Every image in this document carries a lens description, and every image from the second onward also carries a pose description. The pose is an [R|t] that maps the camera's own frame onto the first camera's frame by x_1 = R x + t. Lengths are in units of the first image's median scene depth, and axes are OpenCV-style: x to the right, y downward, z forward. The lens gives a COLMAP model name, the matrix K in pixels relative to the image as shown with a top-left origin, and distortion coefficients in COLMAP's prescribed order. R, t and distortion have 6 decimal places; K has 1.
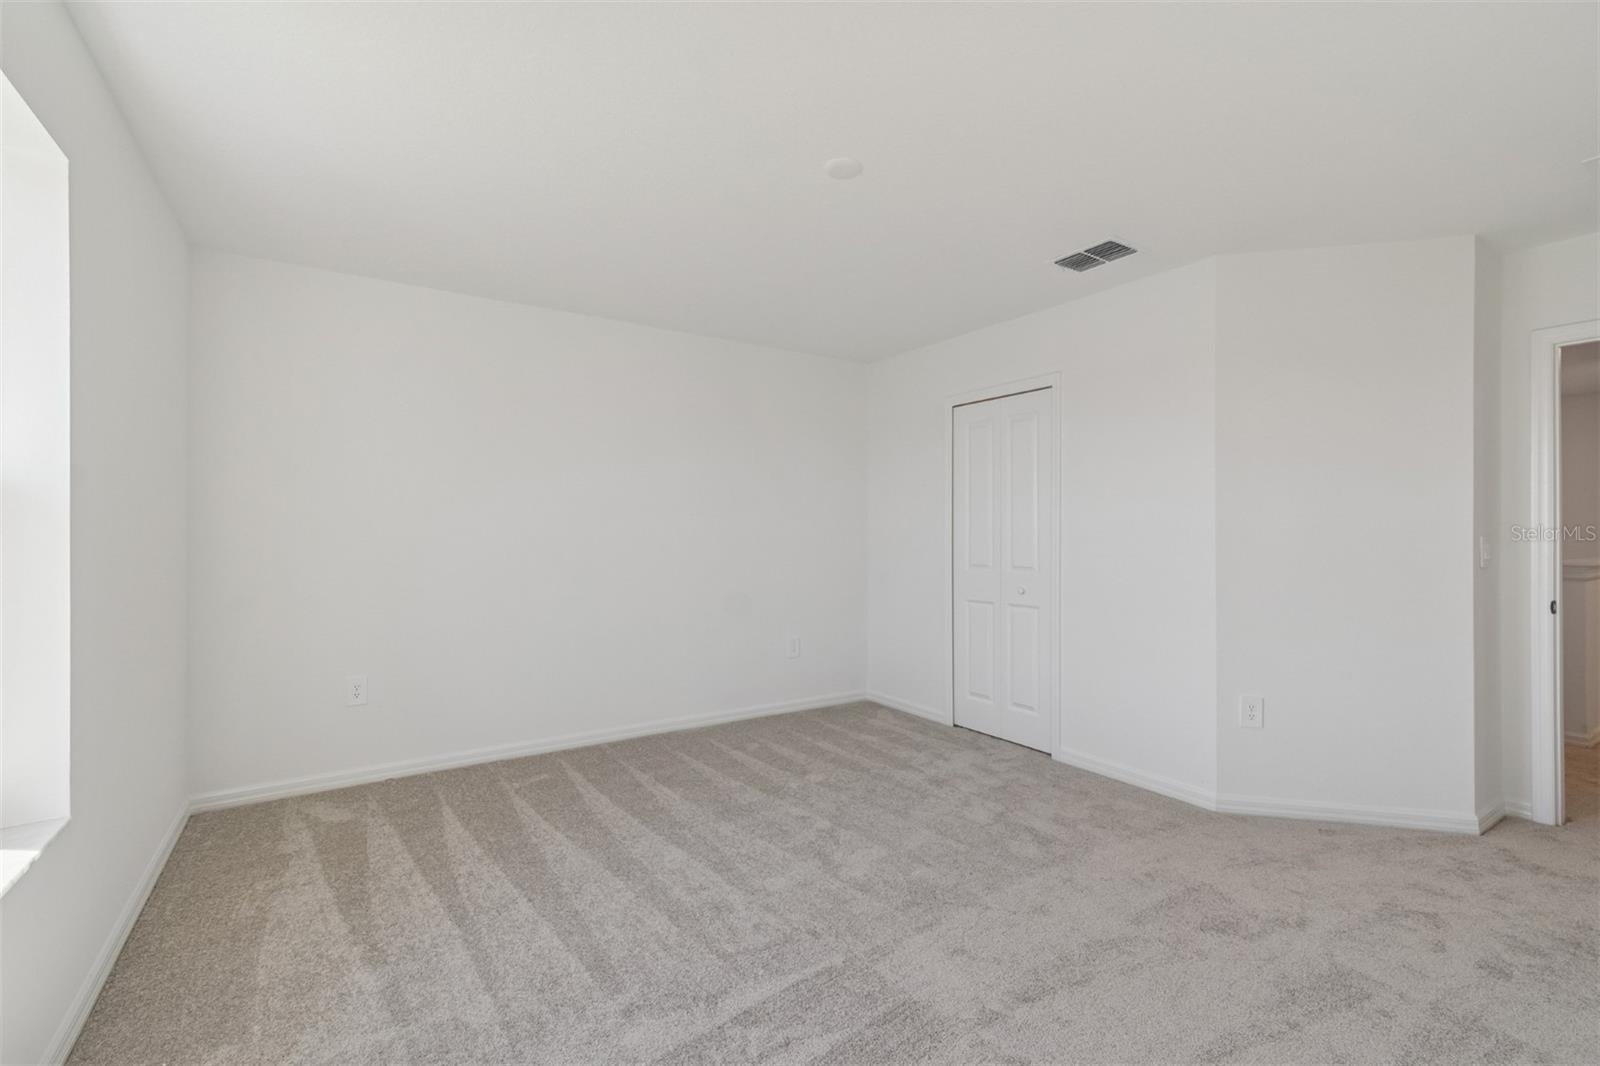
lens RADIAL K [[718.4, 0, 798.1], [0, 718.4, 538.2], [0, 0, 1]] dist [0.000501, -0.002001]
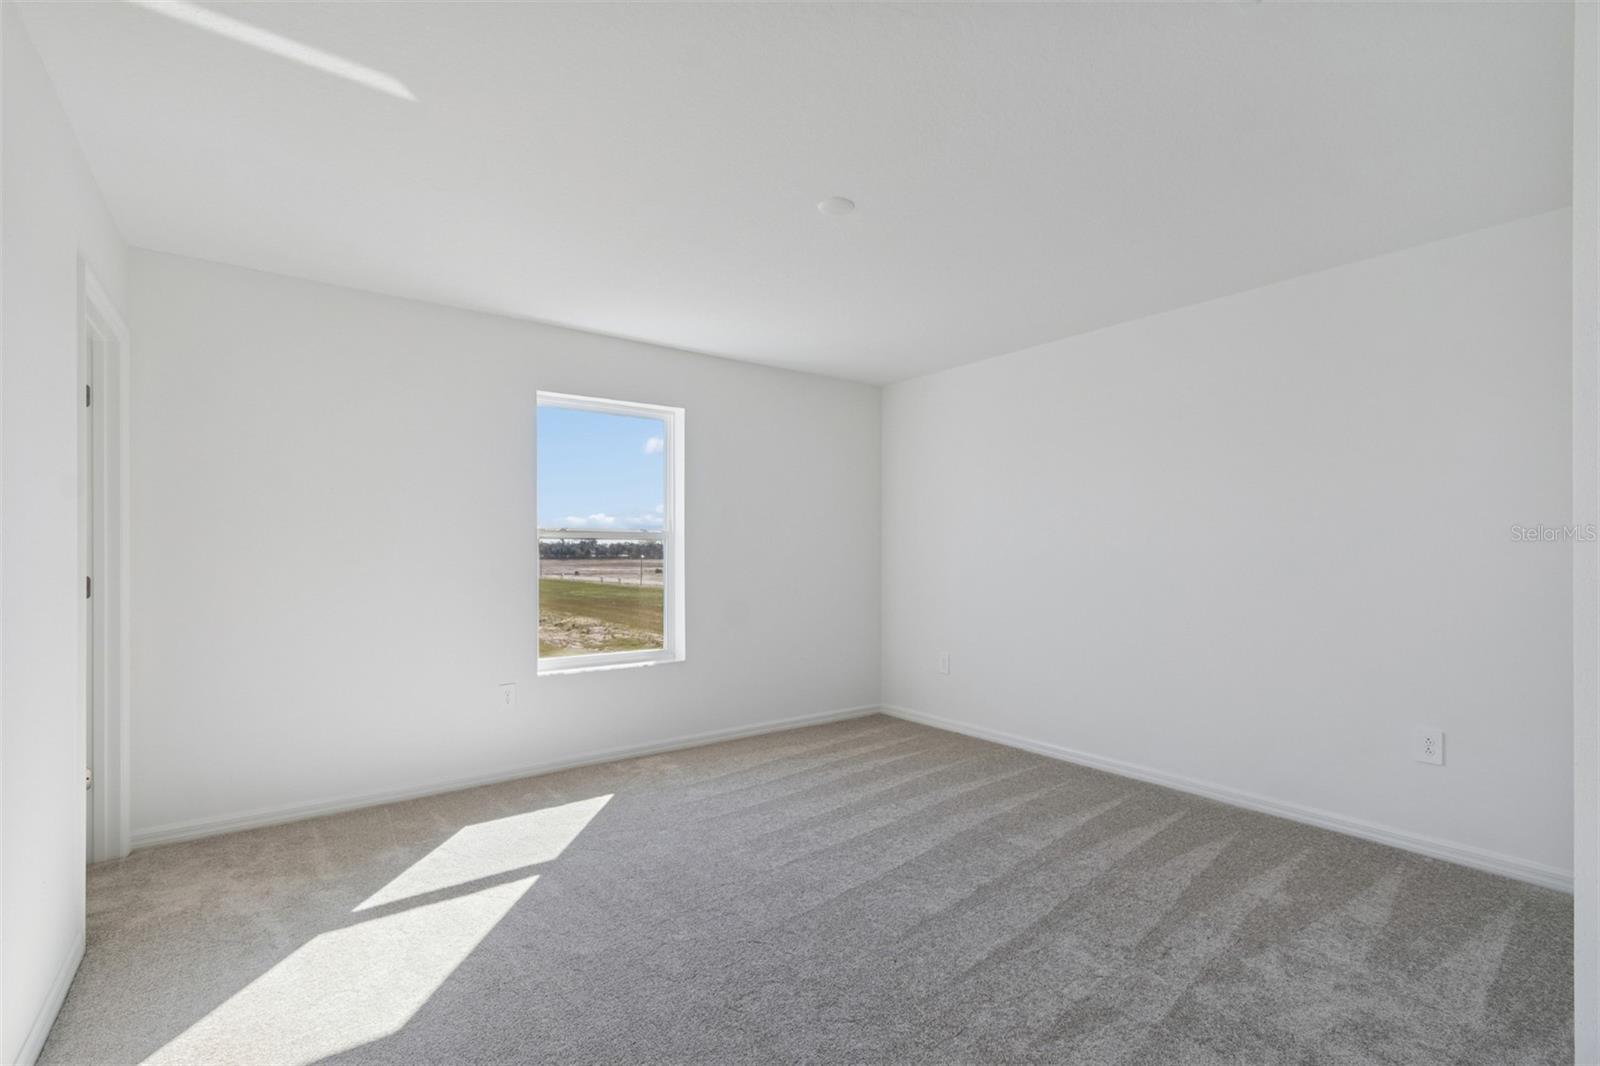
lens RADIAL K [[718.4, 0, 795.3], [0, 718.4, 534.4], [0, 0, 1]] dist [0.000501, -0.002001]
pose [[0.053670, -0.031257, -0.998069, 0.828945], [-0.028047, 0.999068, -0.032796, 0.019724], [0.998165, 0.029753, 0.052744, 0.671814]]
